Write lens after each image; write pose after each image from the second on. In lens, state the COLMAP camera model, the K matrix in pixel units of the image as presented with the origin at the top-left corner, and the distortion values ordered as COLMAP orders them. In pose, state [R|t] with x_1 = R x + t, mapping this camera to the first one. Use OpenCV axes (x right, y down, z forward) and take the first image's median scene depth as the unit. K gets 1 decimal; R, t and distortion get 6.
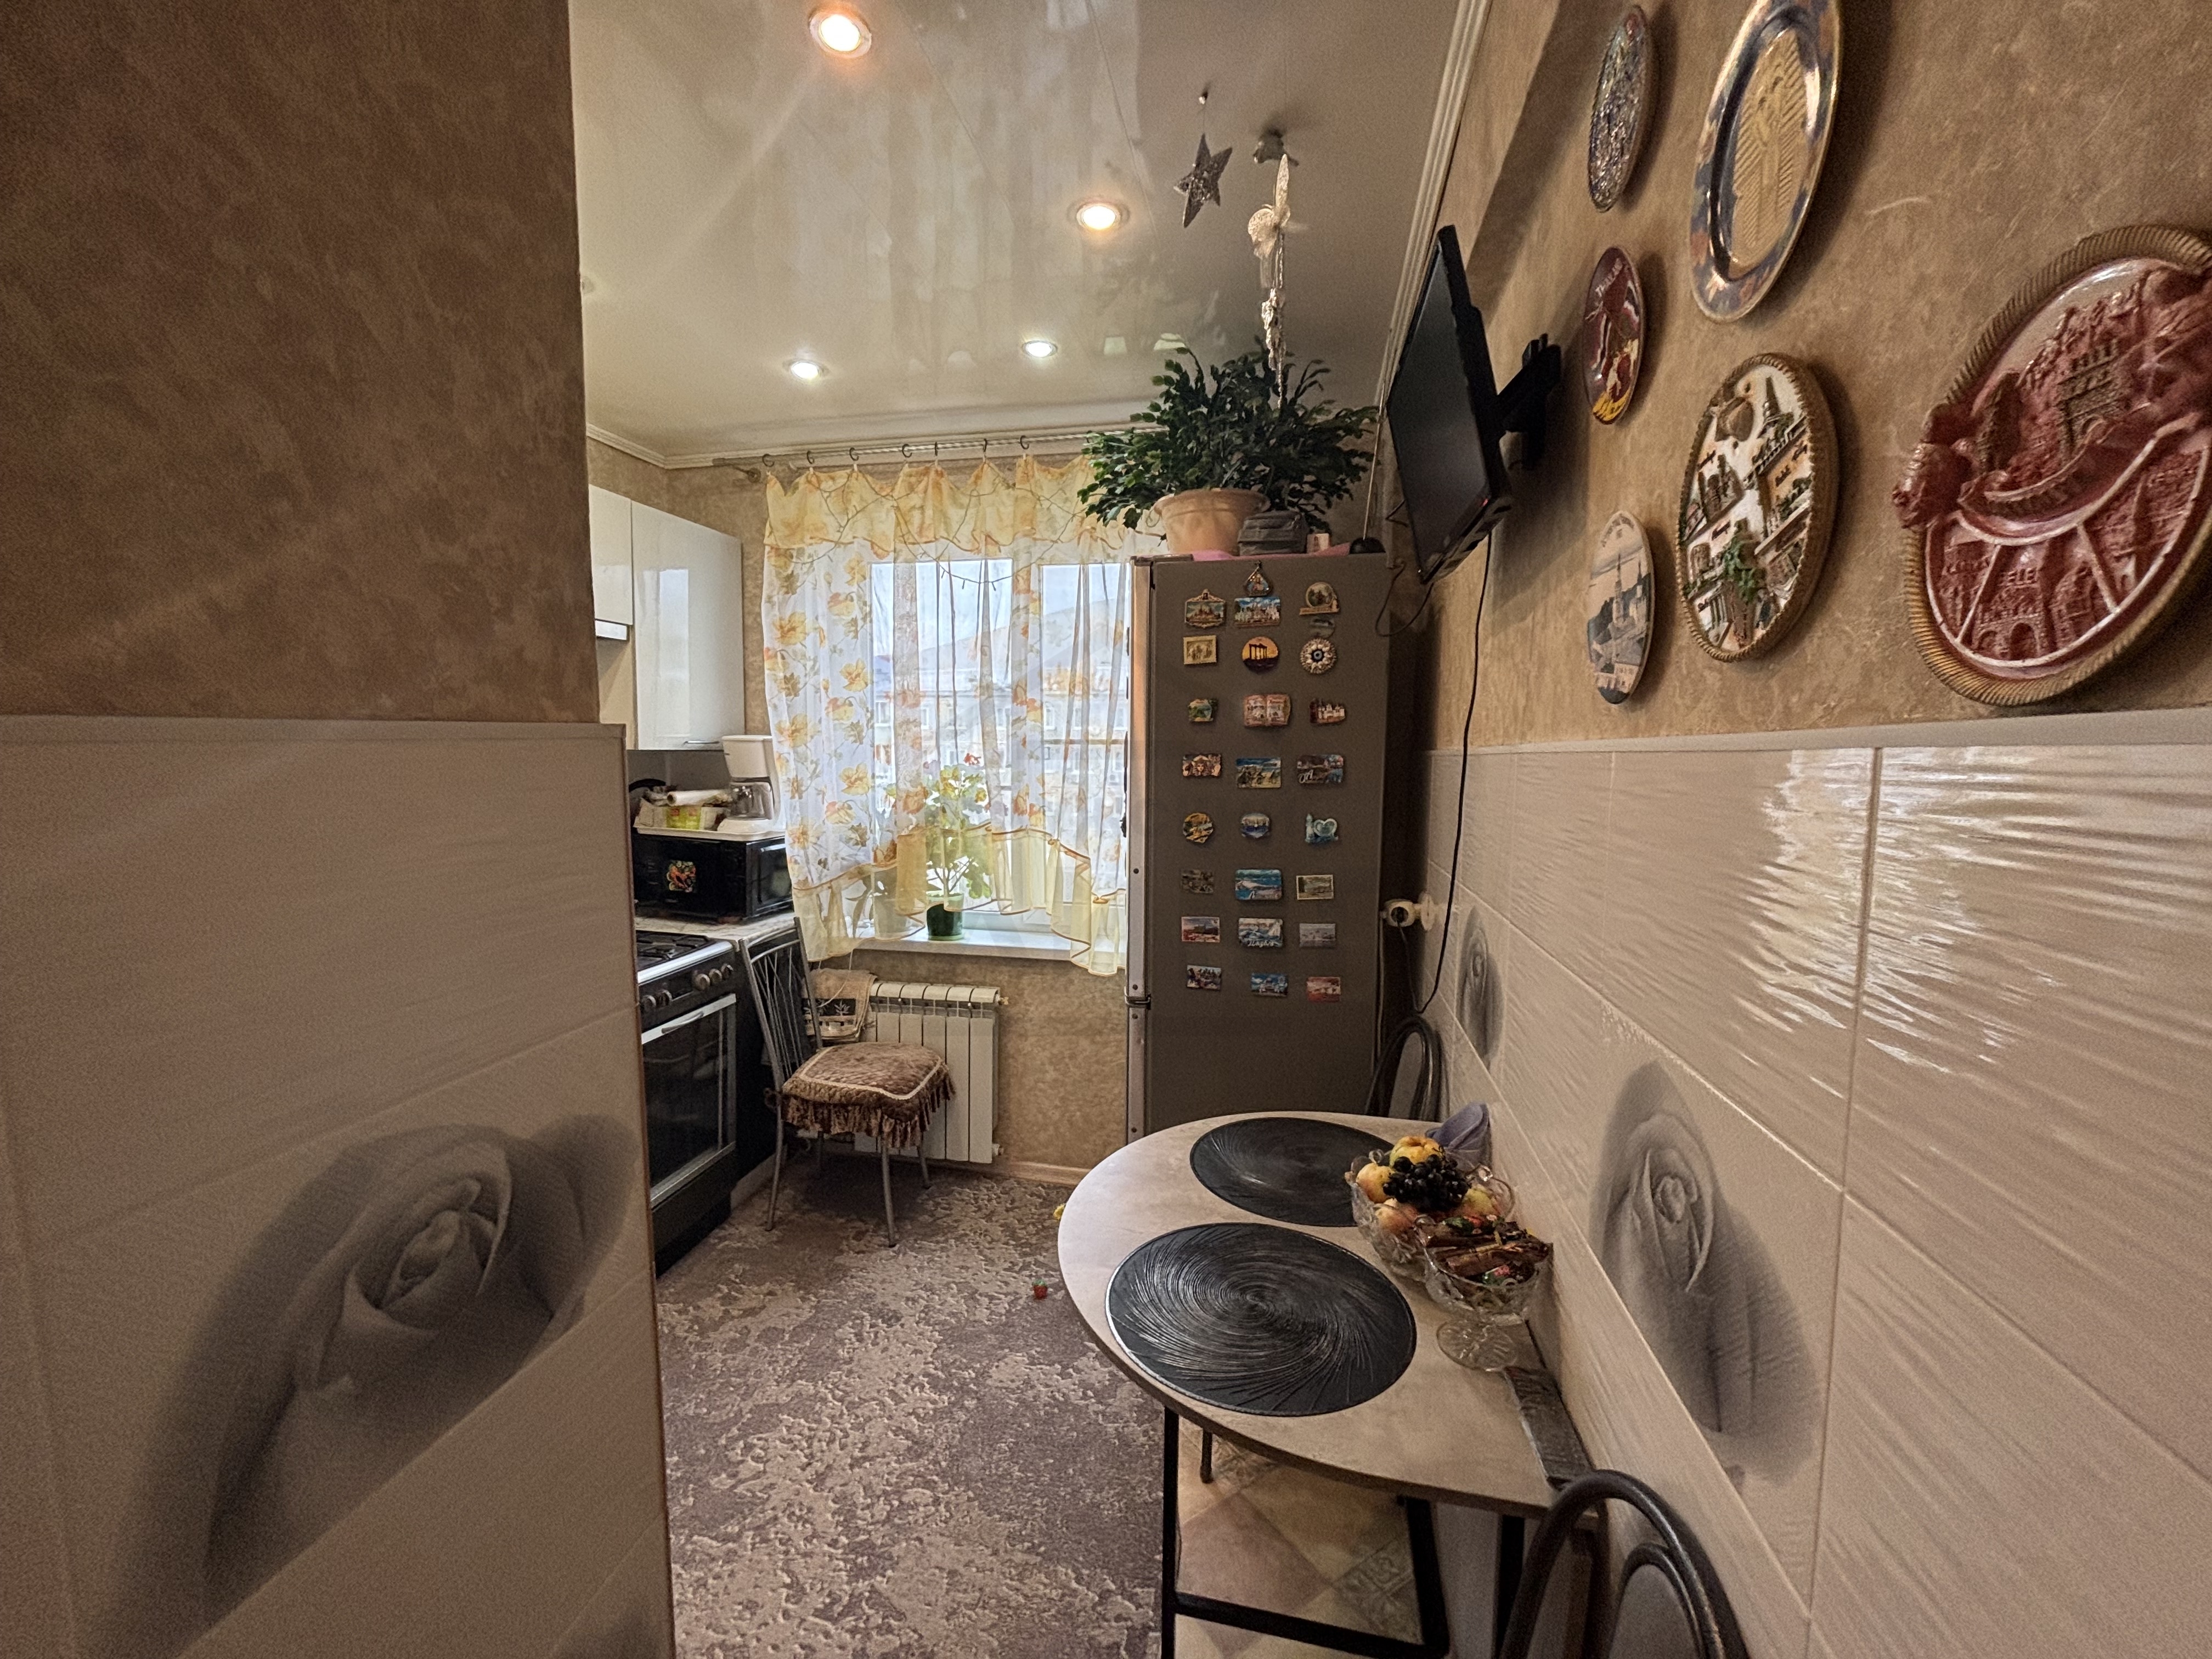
lens RADIAL K [[889.4, 0, 1106.0], [0, 889.4, 829.5], [0, 0, 1]] dist [0.002450, -0.001322]
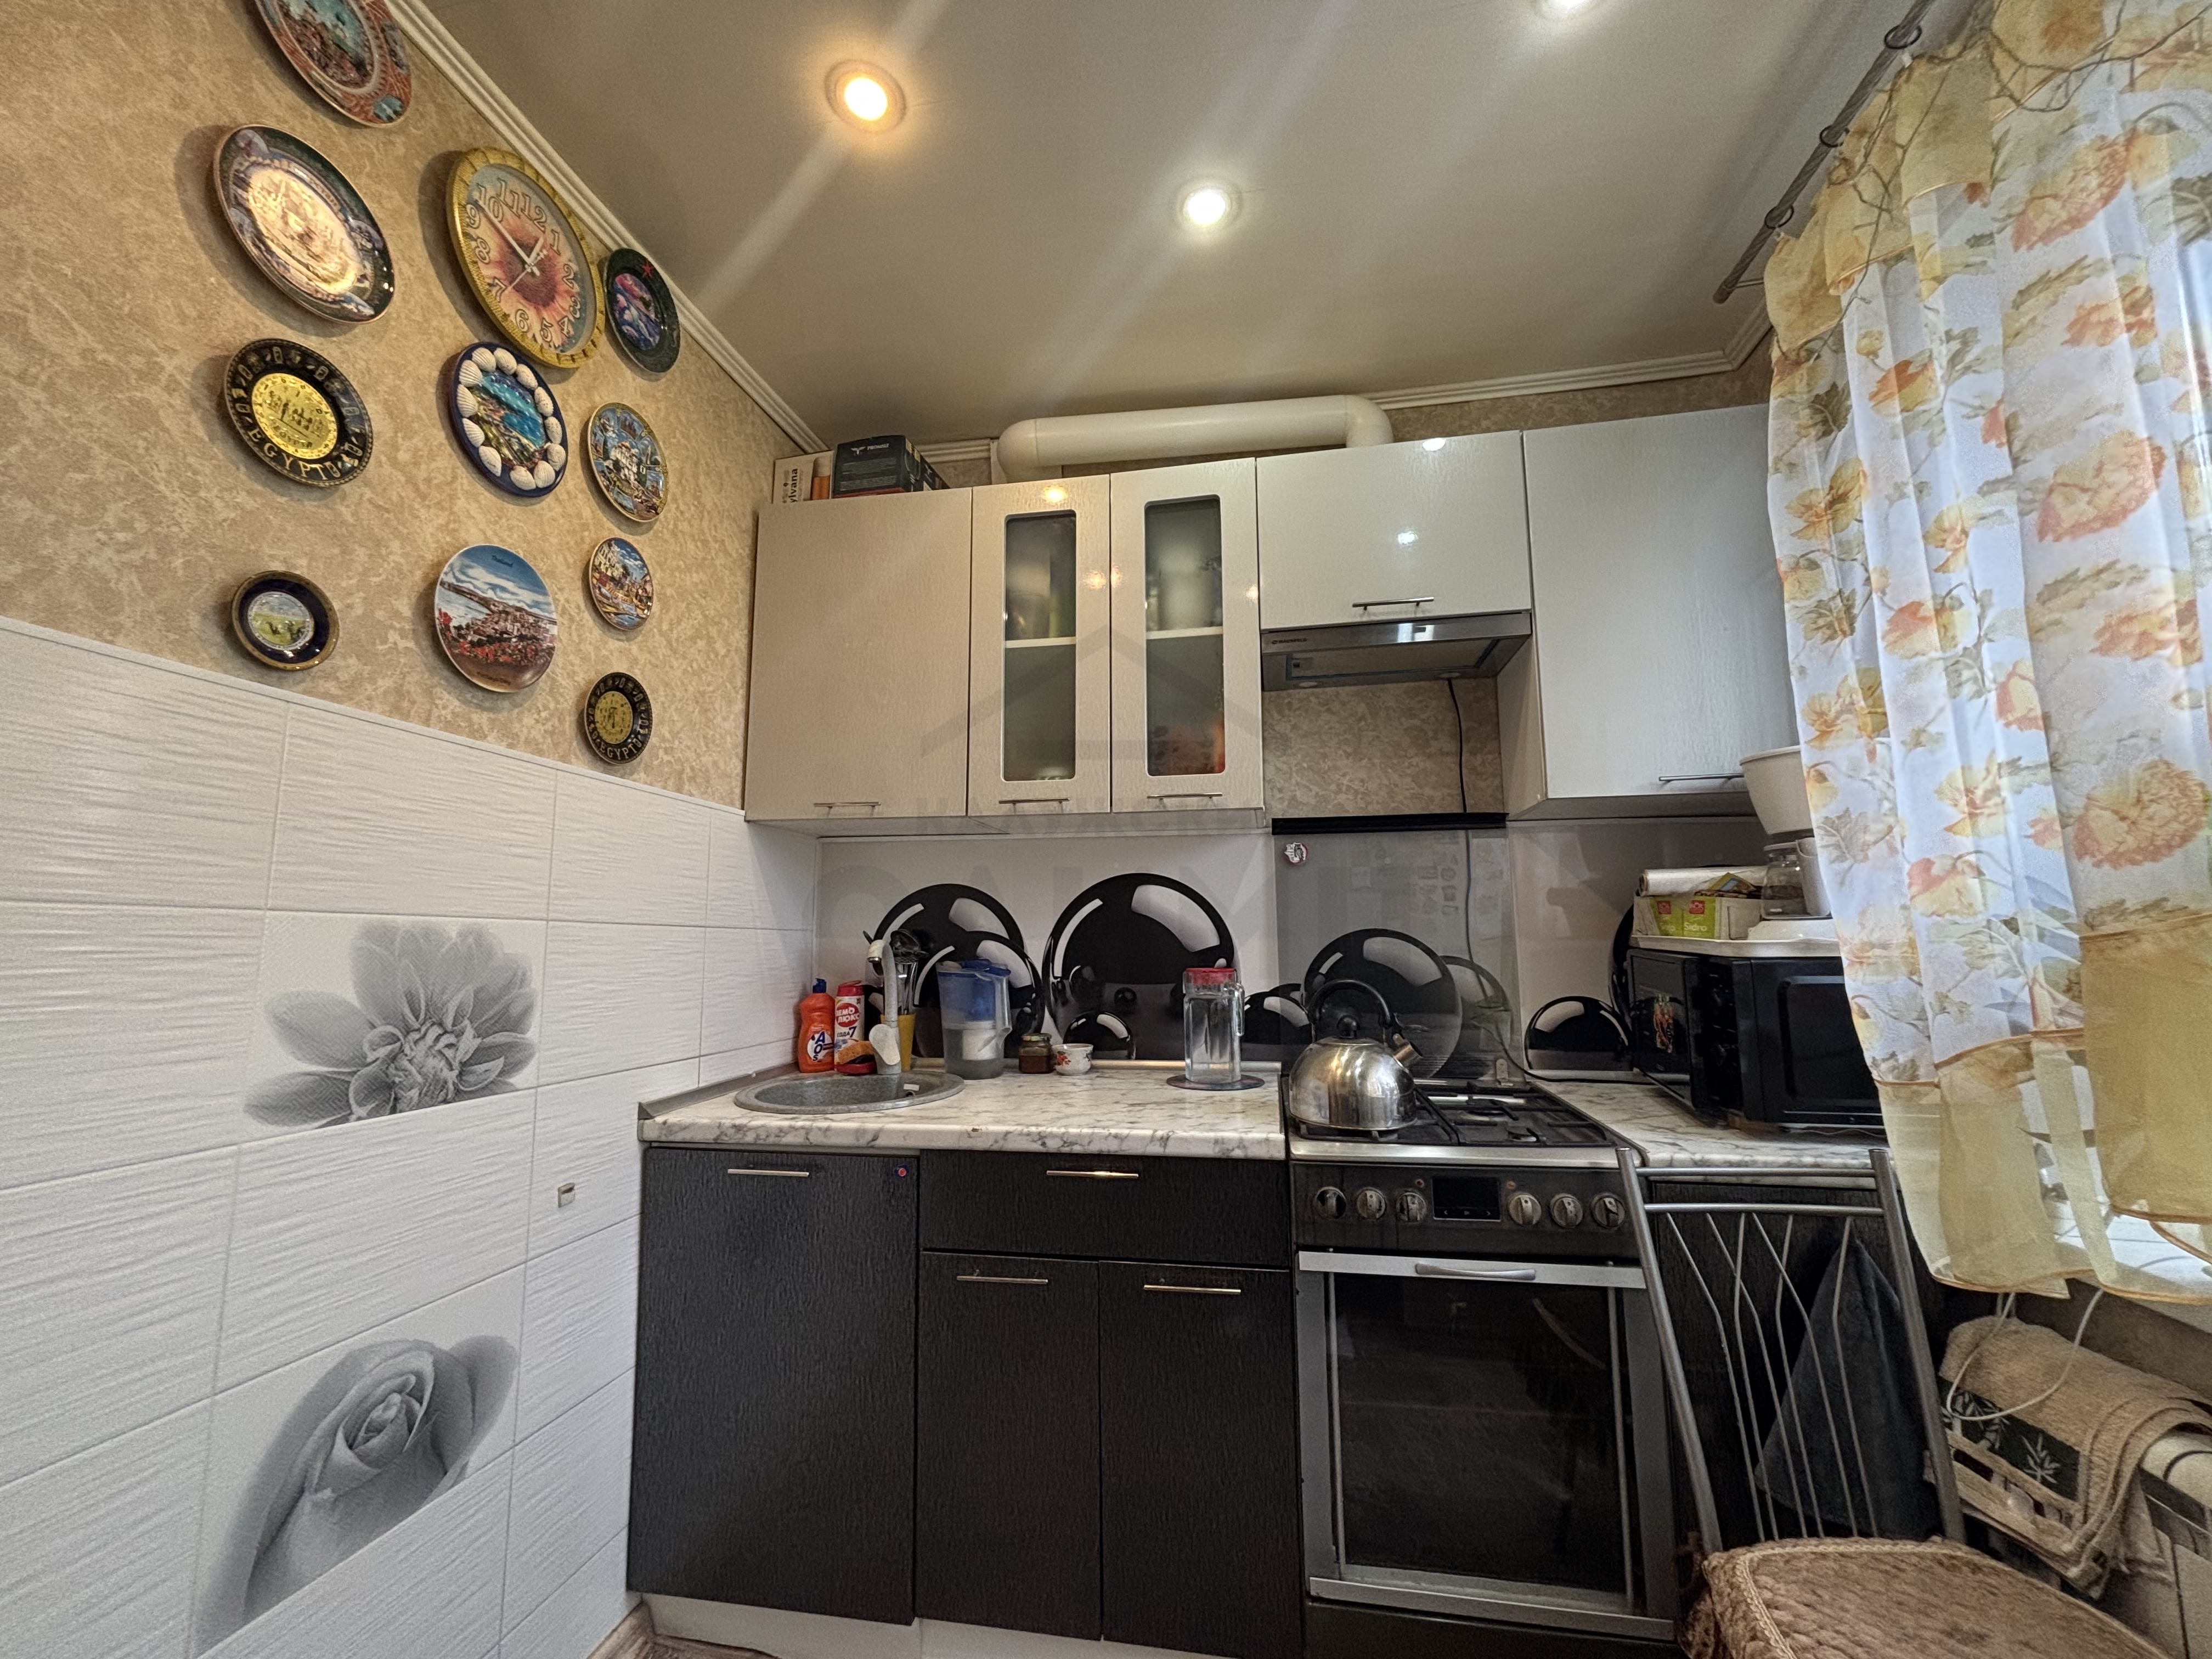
lens RADIAL K [[882.3, 0, 1100.7], [0, 882.3, 830.1], [0, 0, 1]] dist [0.017605, -0.008724]
pose [[0.027773, -0.130425, -0.991069, 0.072139], [-0.085778, 0.987484, -0.132357, 0.038576], [0.995927, 0.088688, 0.016237, 0.653809]]
